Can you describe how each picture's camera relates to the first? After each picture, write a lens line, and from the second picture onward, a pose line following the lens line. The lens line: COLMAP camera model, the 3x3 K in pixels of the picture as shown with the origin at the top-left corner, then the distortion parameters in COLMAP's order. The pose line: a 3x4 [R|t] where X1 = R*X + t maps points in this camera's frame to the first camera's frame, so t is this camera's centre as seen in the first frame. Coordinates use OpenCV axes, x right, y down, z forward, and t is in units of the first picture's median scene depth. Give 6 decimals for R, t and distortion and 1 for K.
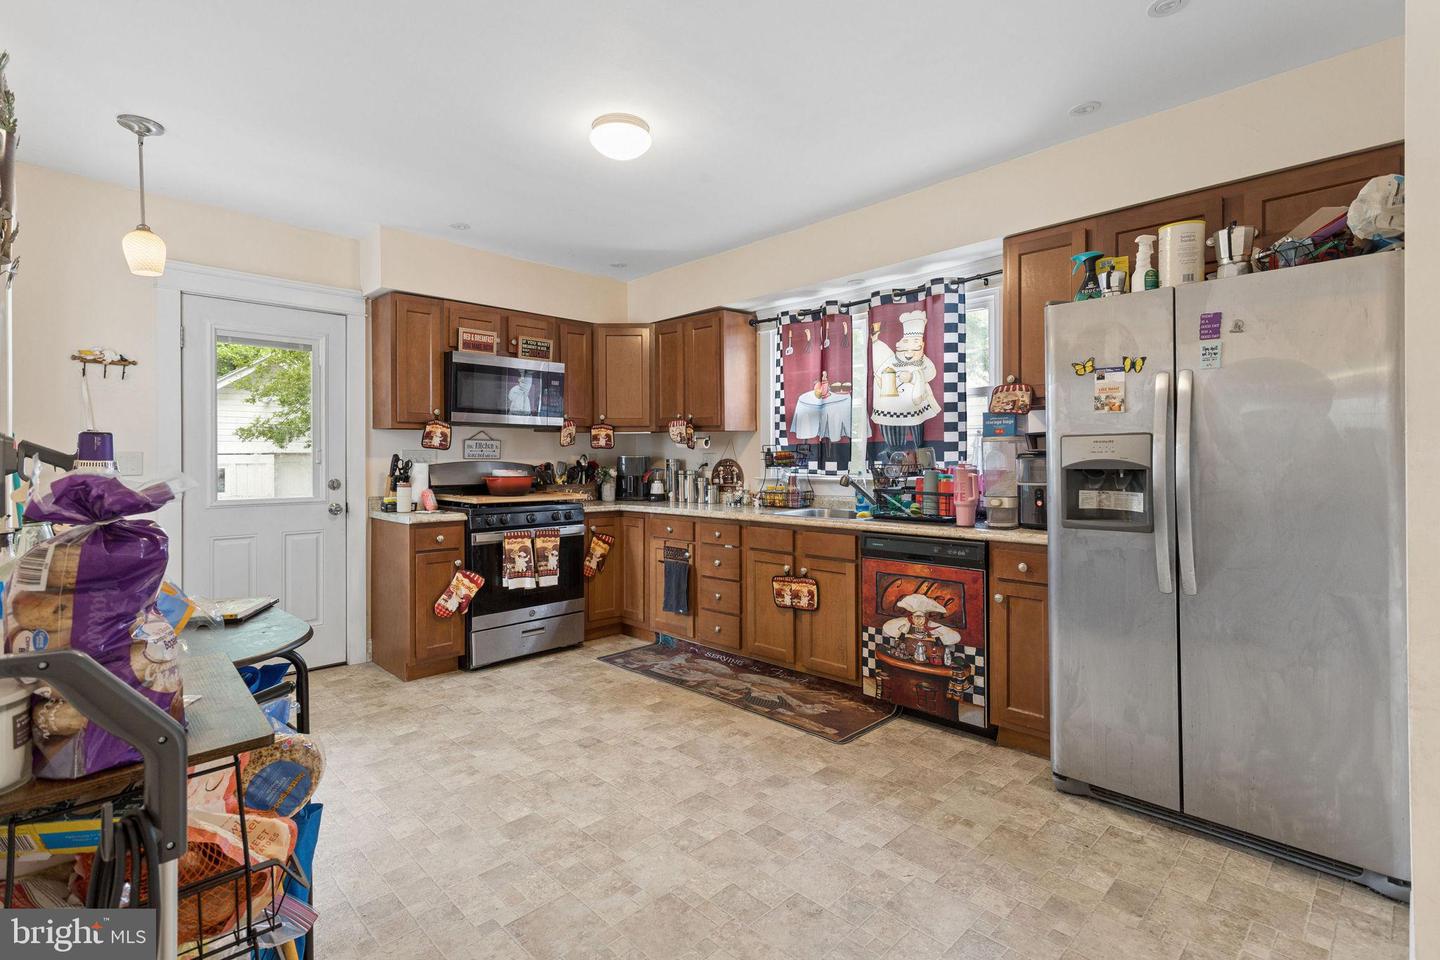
lens RADIAL K [[678.5, 0, 716.2], [0, 678.5, 456.2], [0, 0, 1]] dist [0.000301, 0.004823]
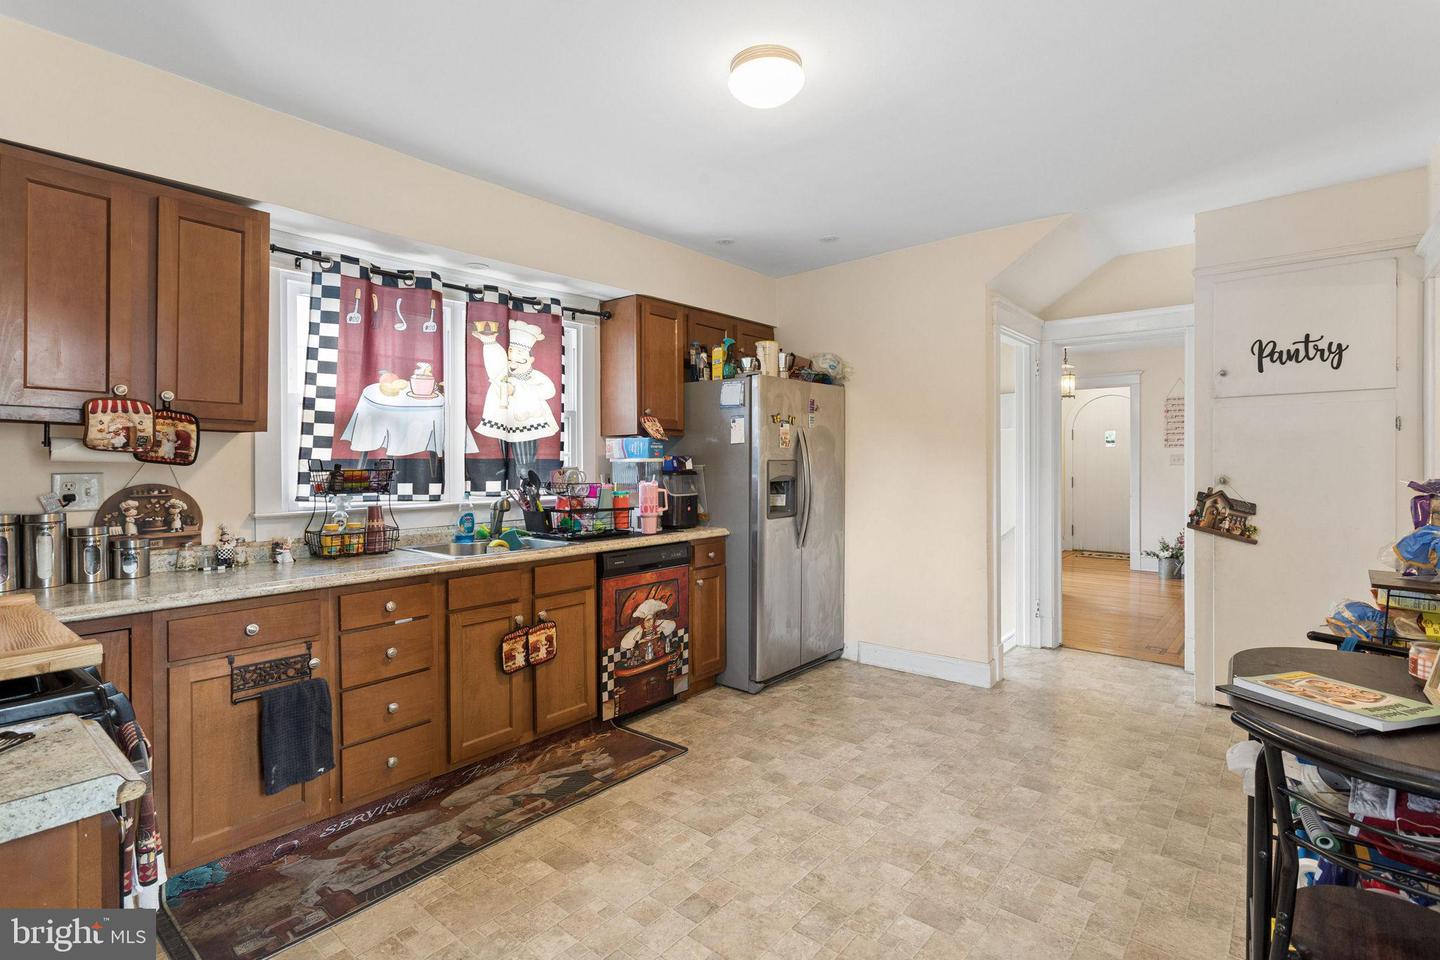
lens RADIAL K [[675.8, 0, 714.4], [0, 675.8, 470.0], [0, 0, 1]] dist [0.000209, 0.001477]
pose [[-0.079512, 0.000170, 0.996834, -0.663646], [0.005066, 0.999987, 0.000234, -0.005975], [-0.996821, 0.005069, -0.079512, 0.806331]]
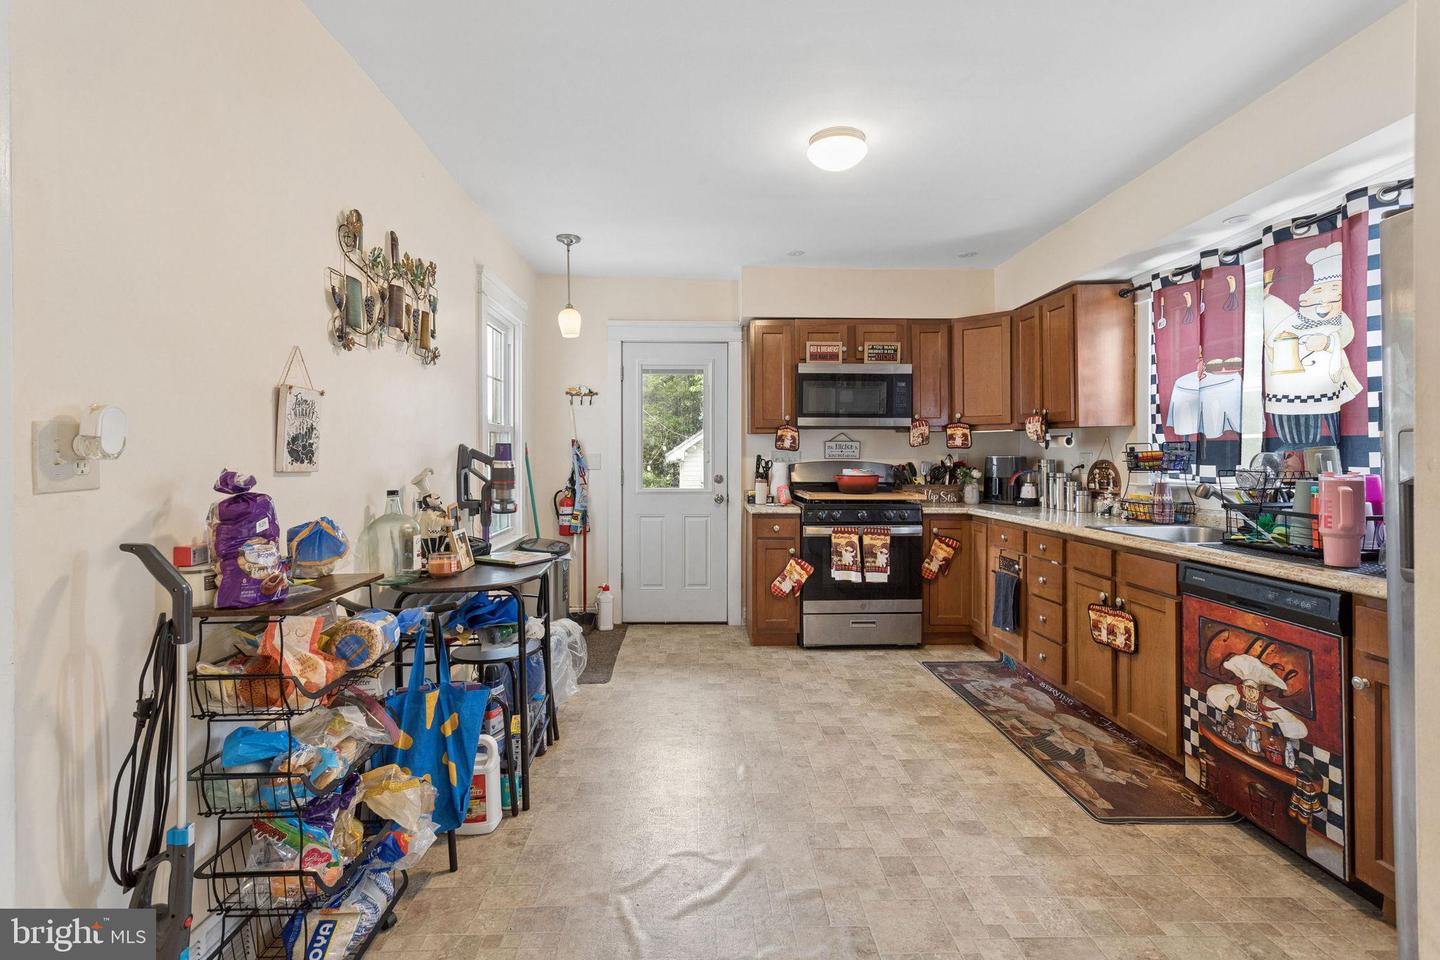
lens RADIAL K [[678.5, 0, 716.2], [0, 678.5, 456.2], [0, 0, 1]] dist [0.000301, 0.004823]
pose [[0.729666, 0.002475, -0.683799, 0.309457], [0.001095, 0.999988, 0.004788, -0.006771], [0.683803, -0.004243, 0.729655, 0.086975]]
